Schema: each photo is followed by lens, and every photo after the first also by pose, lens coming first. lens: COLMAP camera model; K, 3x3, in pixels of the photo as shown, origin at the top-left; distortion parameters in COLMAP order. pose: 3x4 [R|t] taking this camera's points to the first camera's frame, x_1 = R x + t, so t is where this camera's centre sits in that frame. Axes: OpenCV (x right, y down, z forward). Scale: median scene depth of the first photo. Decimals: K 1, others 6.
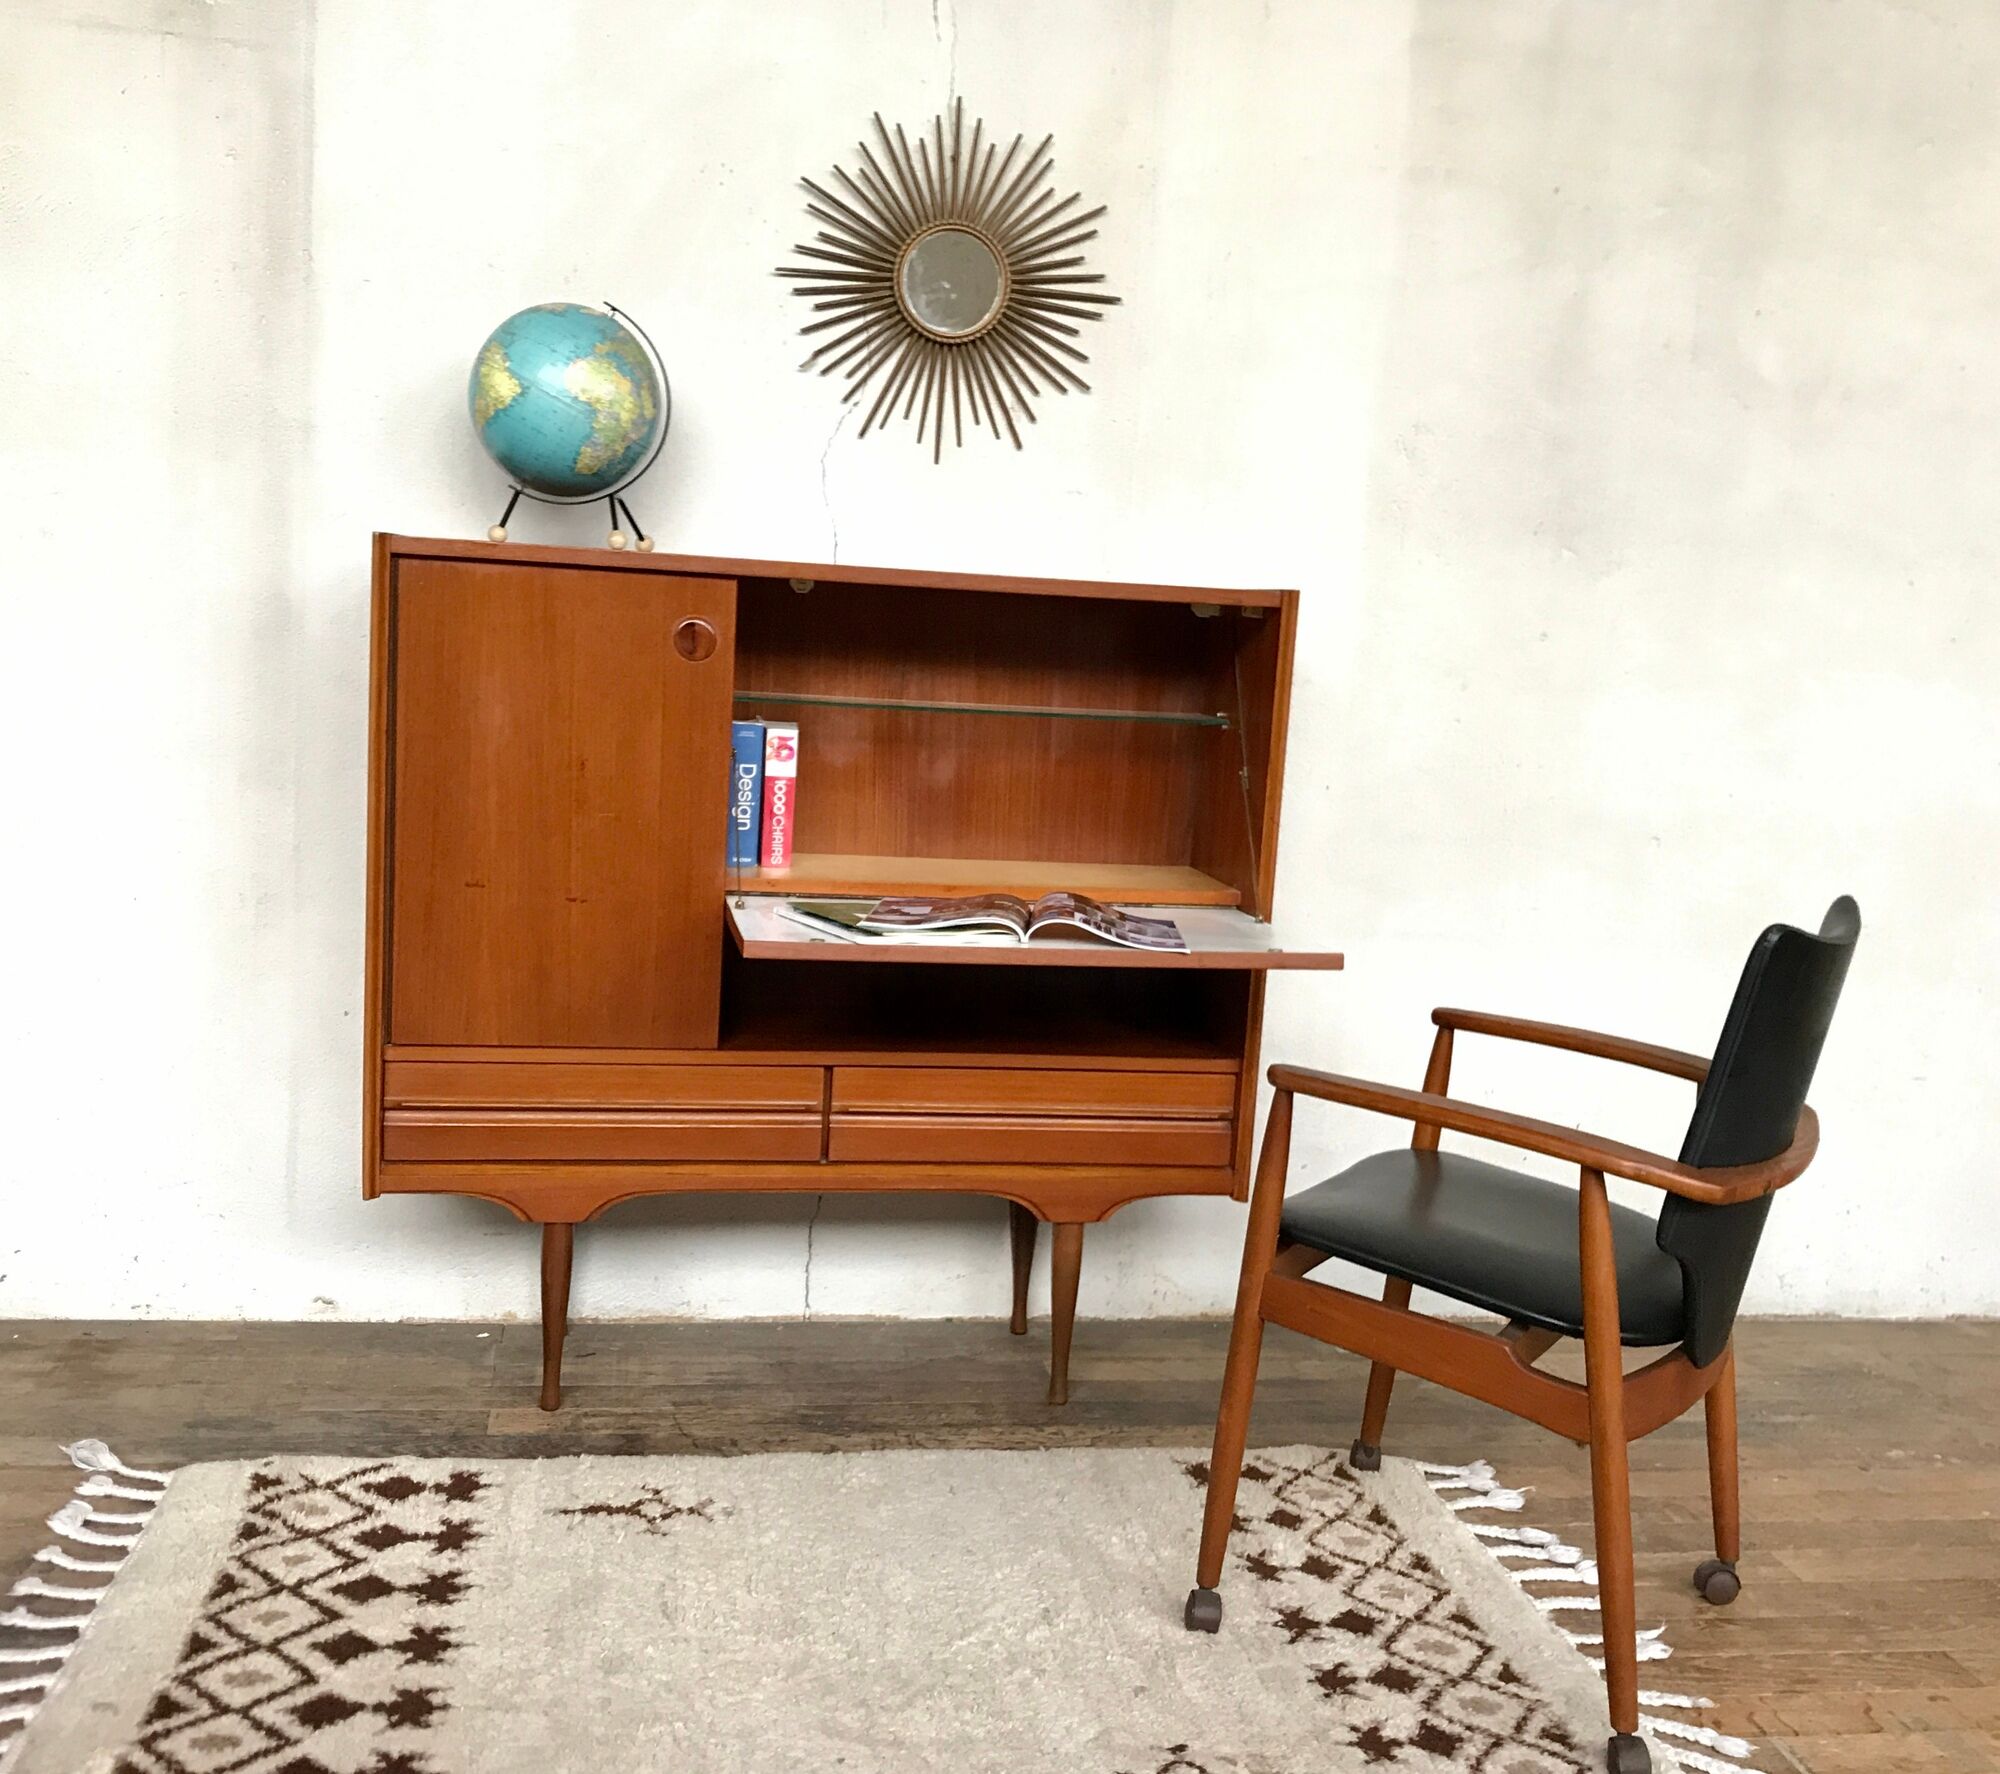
lens RADIAL K [[1999.0, 0, 973.9], [0, 1999.0, 914.3], [0, 0, 1]] dist [0.028335, 0.000000]
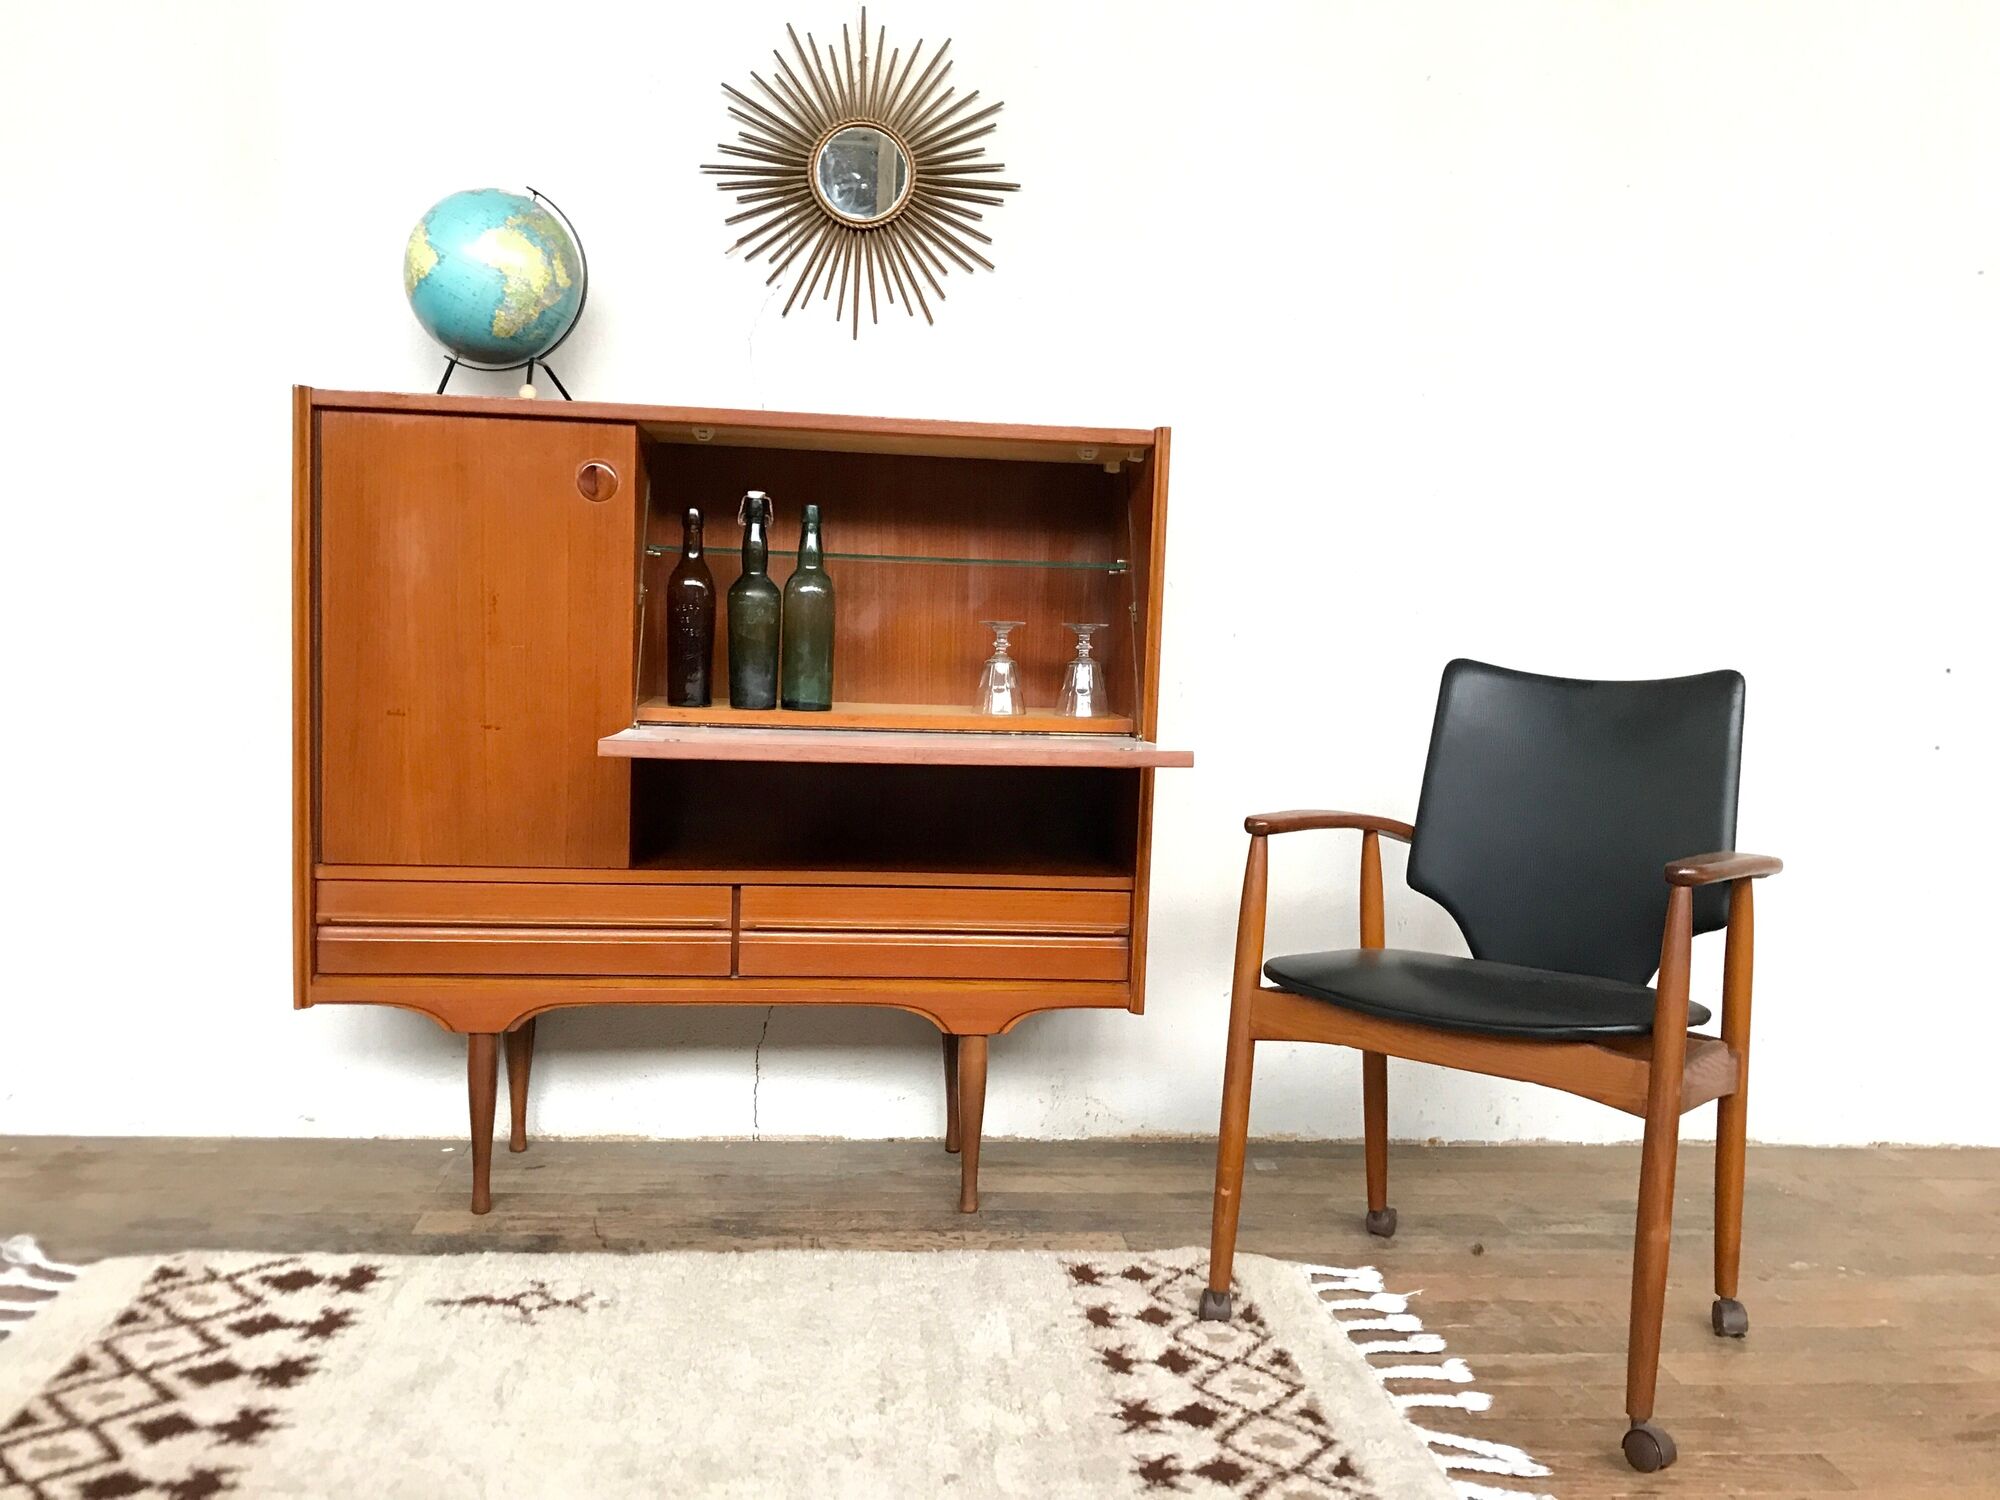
lens RADIAL K [[1636.1, 0, 1001.4], [0, 1636.1, 767.0], [0, 0, 1]] dist [0.021664, 0.010047]
pose [[0.997311, -0.017339, -0.071211, 0.130488], [0.012756, 0.997848, -0.064312, 0.071216], [0.072173, 0.063230, 0.995386, 0.141151]]
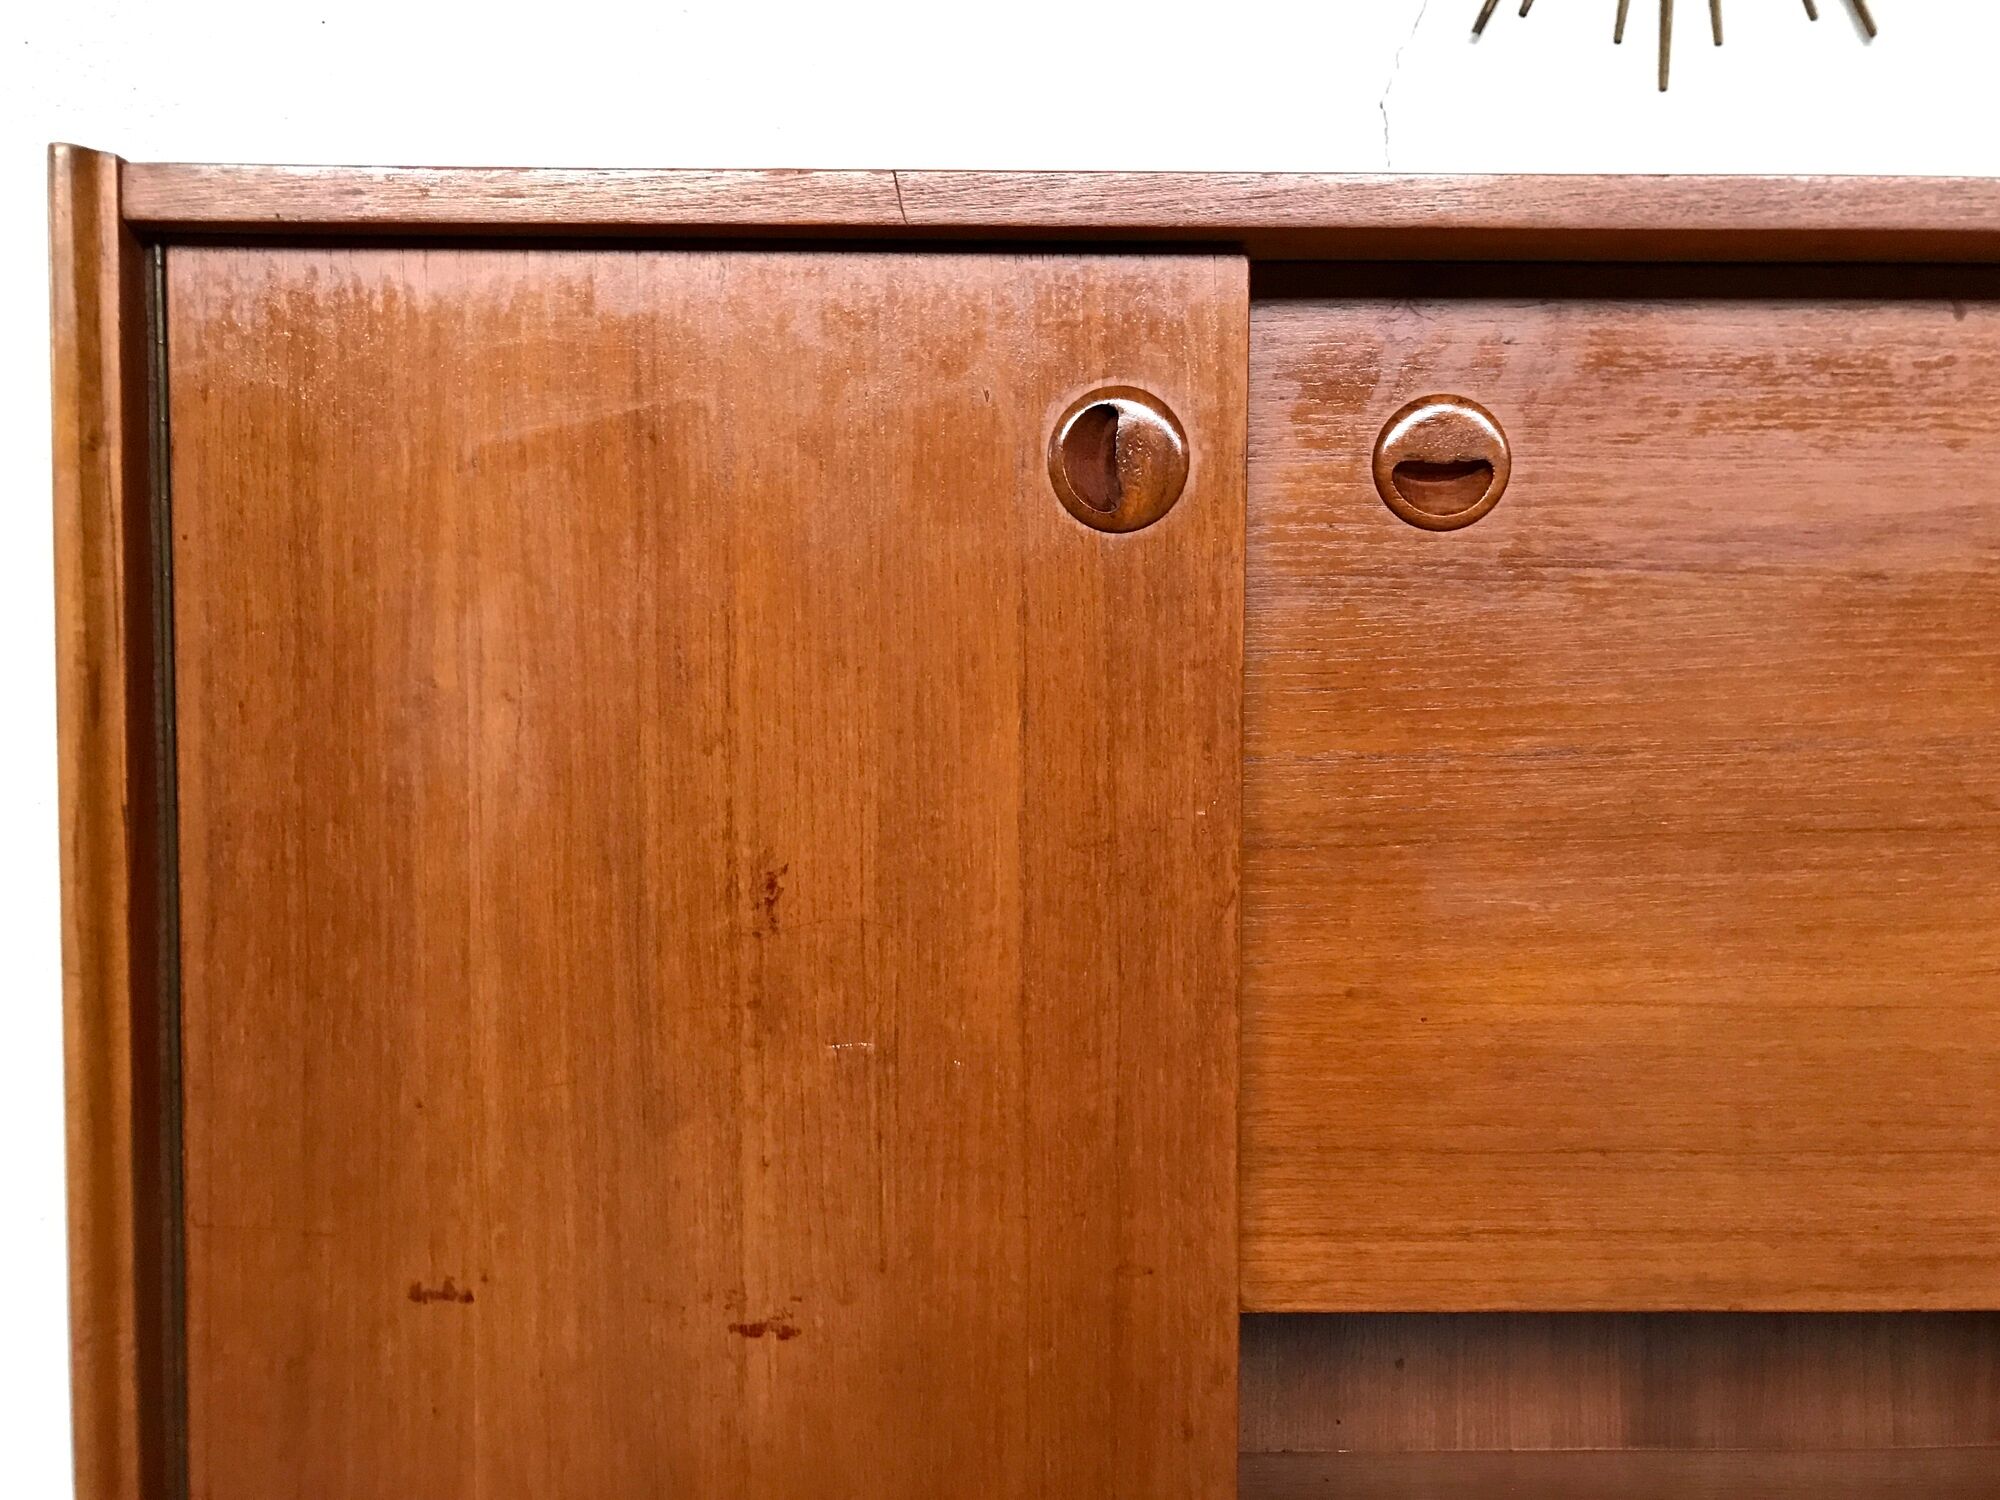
lens RADIAL K [[1636.1, 0, 987.1], [0, 1636.1, 764.7], [0, 0, 1]] dist [0.021664, 0.010047]
pose [[0.986099, -0.053435, -0.157332, -0.116428], [0.034232, 0.991899, -0.122328, -0.058706], [0.162594, 0.115242, 0.979940, 0.720689]]
